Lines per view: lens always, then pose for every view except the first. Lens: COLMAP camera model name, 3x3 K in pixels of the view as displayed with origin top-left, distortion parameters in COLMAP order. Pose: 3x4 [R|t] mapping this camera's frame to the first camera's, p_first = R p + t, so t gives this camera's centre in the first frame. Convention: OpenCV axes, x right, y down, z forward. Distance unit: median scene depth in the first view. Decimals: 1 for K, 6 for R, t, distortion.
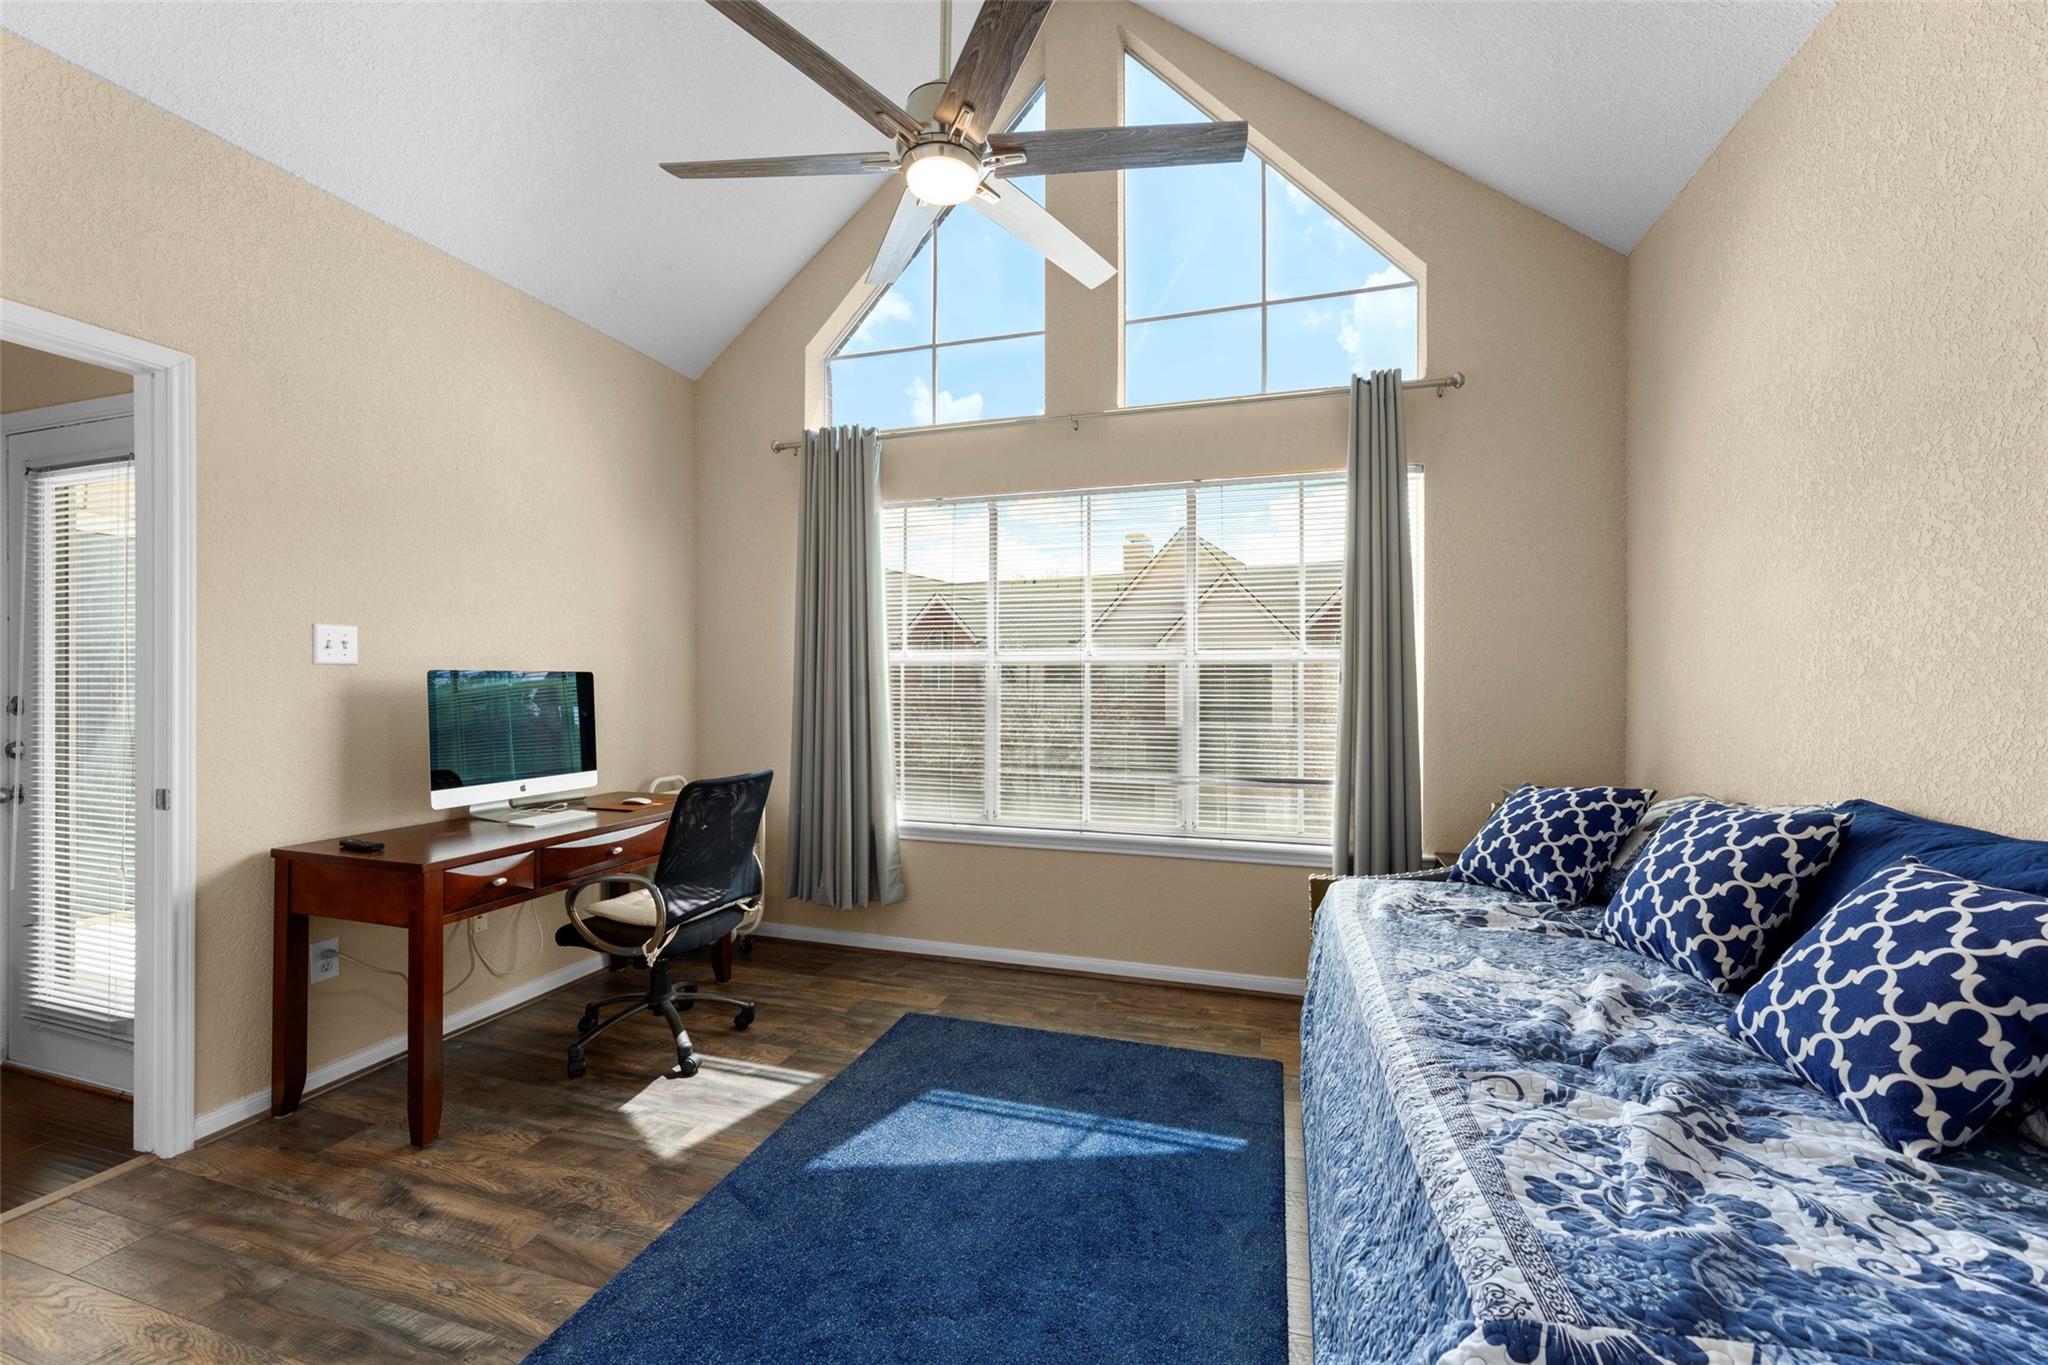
lens RADIAL K [[831.1, 0, 1026.0], [0, 831.1, 670.9], [0, 0, 1]] dist [0.005533, -0.001471]
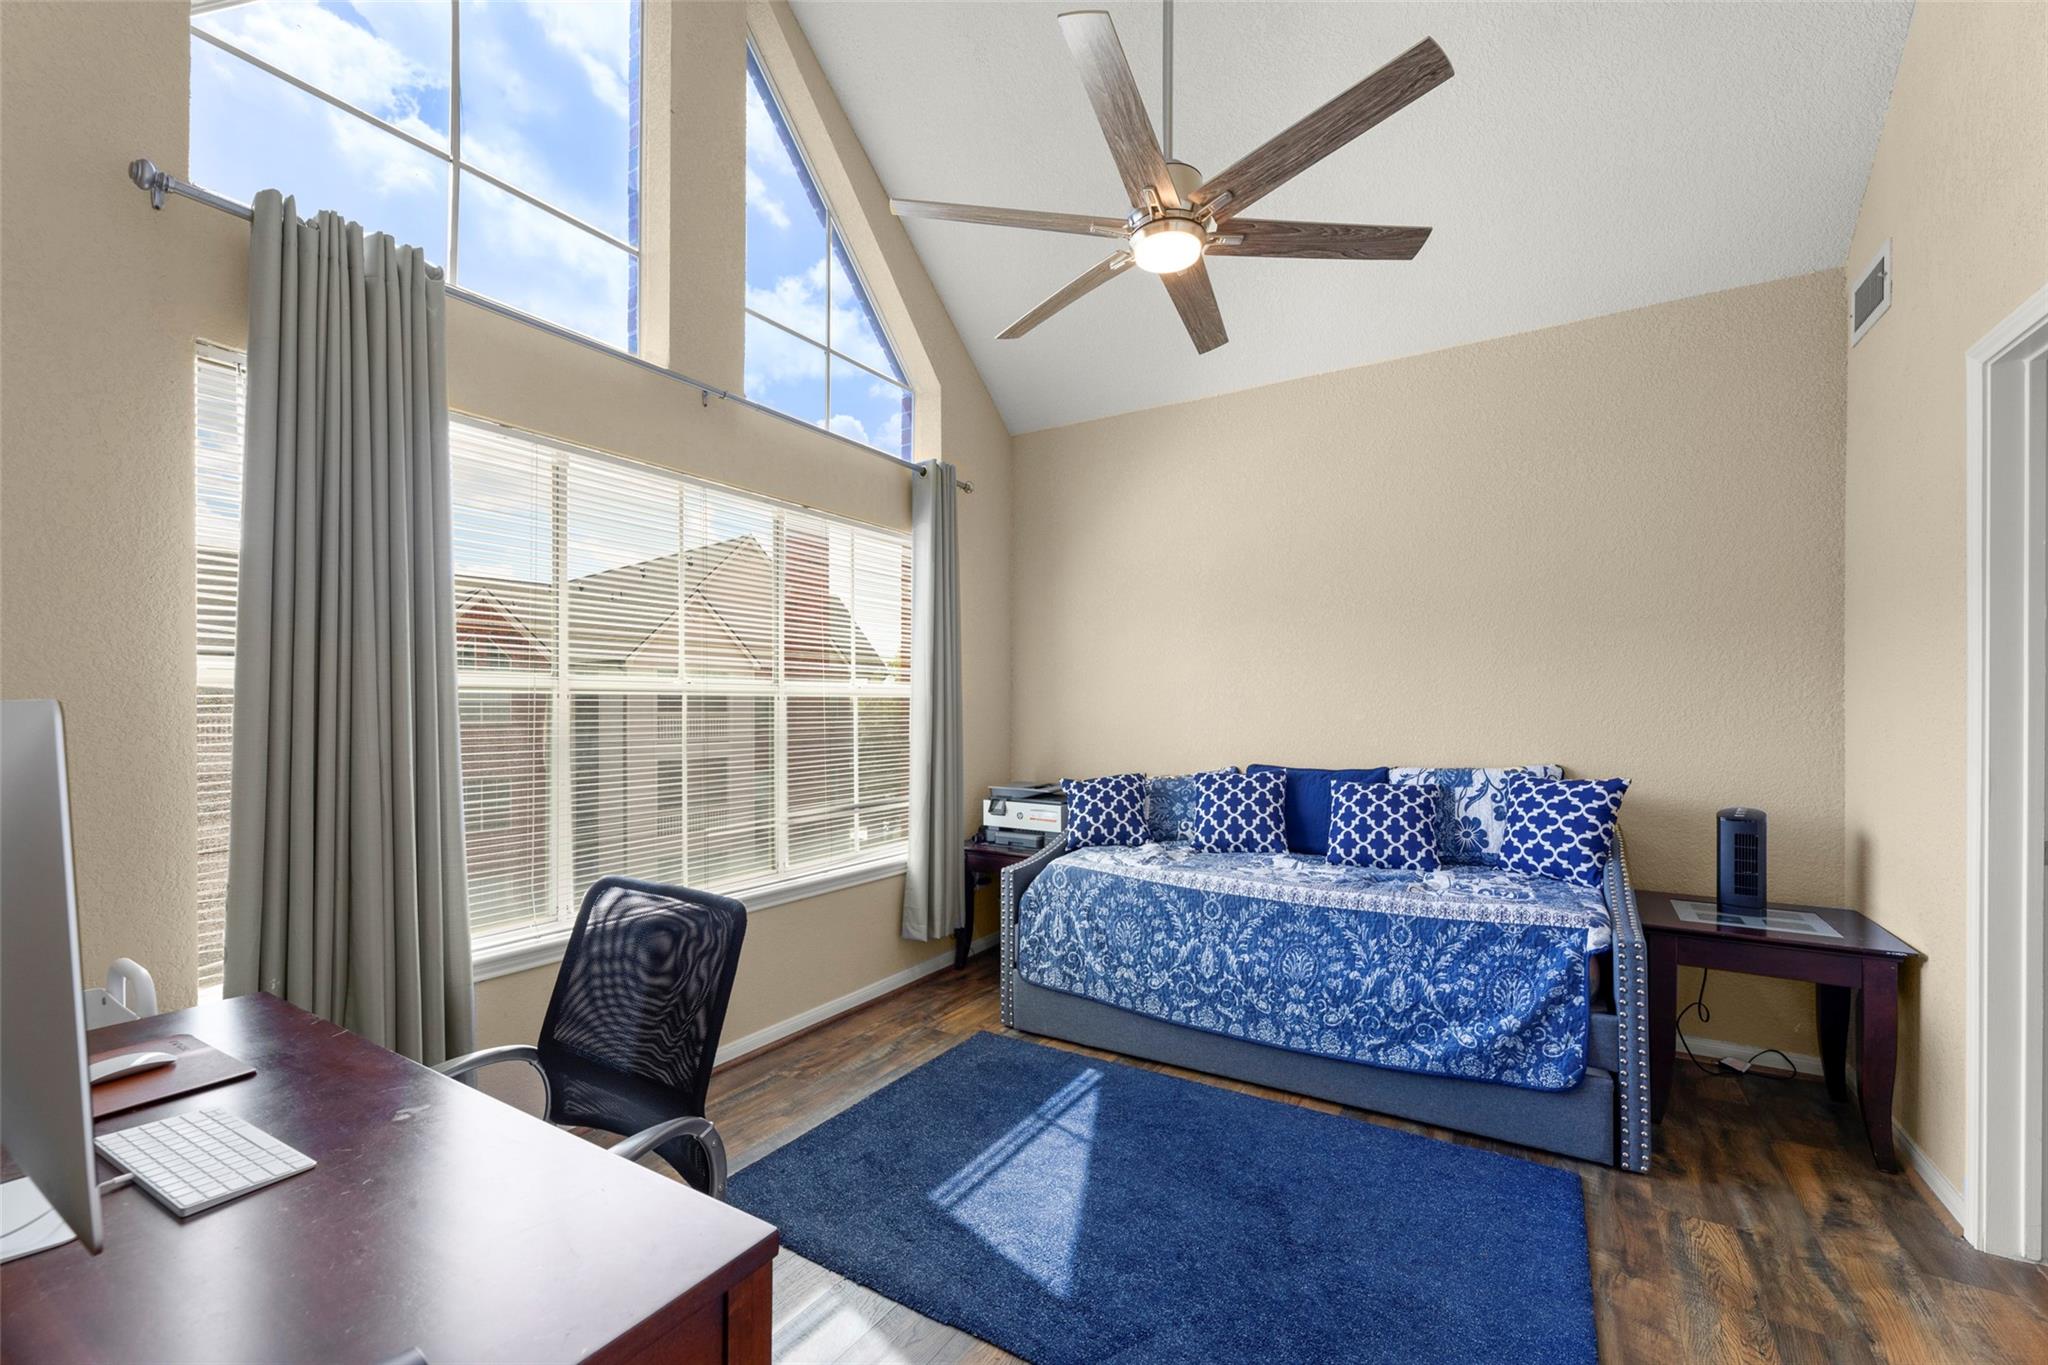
lens RADIAL K [[831.1, 0, 1034.8], [0, 831.1, 703.2], [0, 0, 1]] dist [0.005533, -0.001471]
pose [[0.253610, 0.000801, 0.967306, -0.752830], [-0.008642, 0.999962, 0.001438, -0.004768], [-0.967268, -0.008724, 0.253608, 0.565612]]
